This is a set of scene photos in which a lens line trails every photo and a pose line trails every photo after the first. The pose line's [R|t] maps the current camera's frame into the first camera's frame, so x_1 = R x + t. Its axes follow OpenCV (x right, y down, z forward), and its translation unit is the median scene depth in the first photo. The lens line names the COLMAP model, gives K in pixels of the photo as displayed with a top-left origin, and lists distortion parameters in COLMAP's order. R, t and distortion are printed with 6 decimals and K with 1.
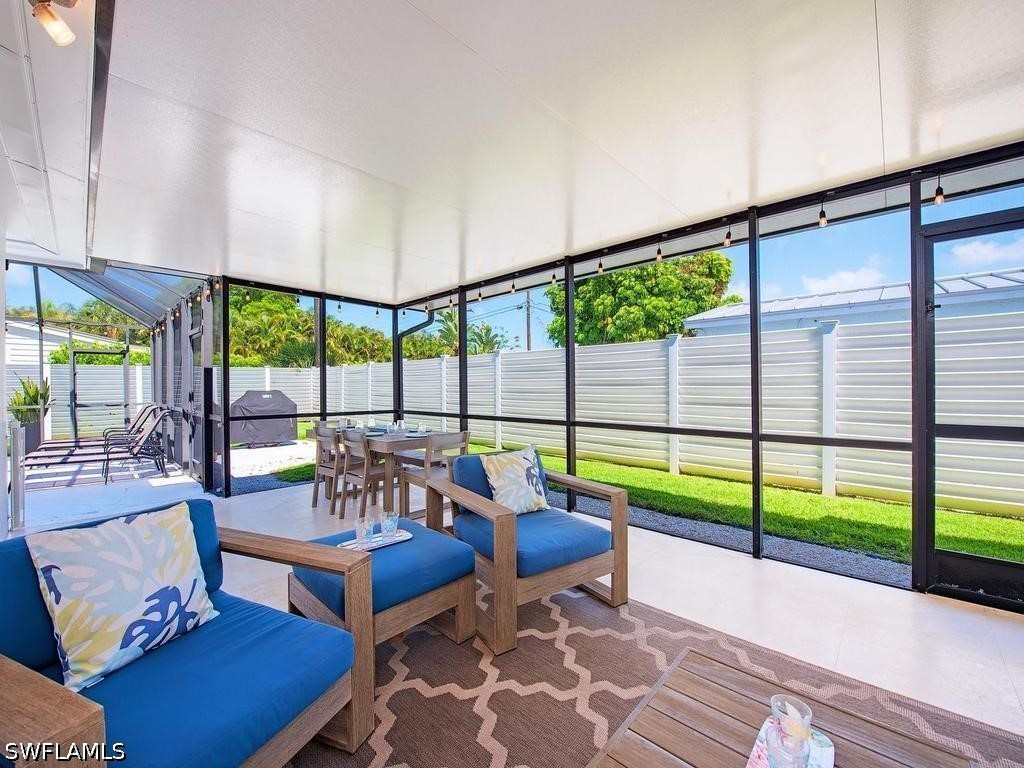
lens RADIAL K [[422.4, 0, 503.1], [0, 422.4, 384.6], [0, 0, 1]] dist [-0.013345, -0.000259]
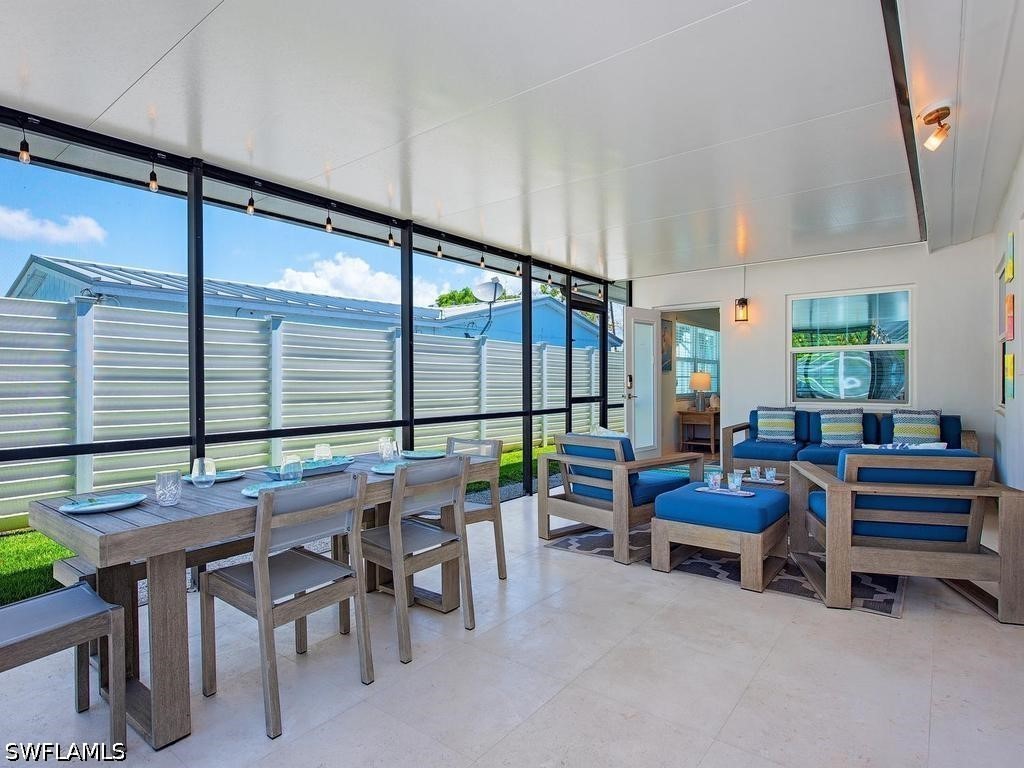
lens RADIAL K [[552.9, 0, 505.6], [0, 552.9, 389.0], [0, 0, 1]] dist [-0.002438, 0.000913]
pose [[-0.100247, -0.010669, 0.994905, -0.657737], [-0.003265, 0.999941, 0.010394, 0.008903], [-0.994957, -0.002207, -0.100276, 0.646410]]
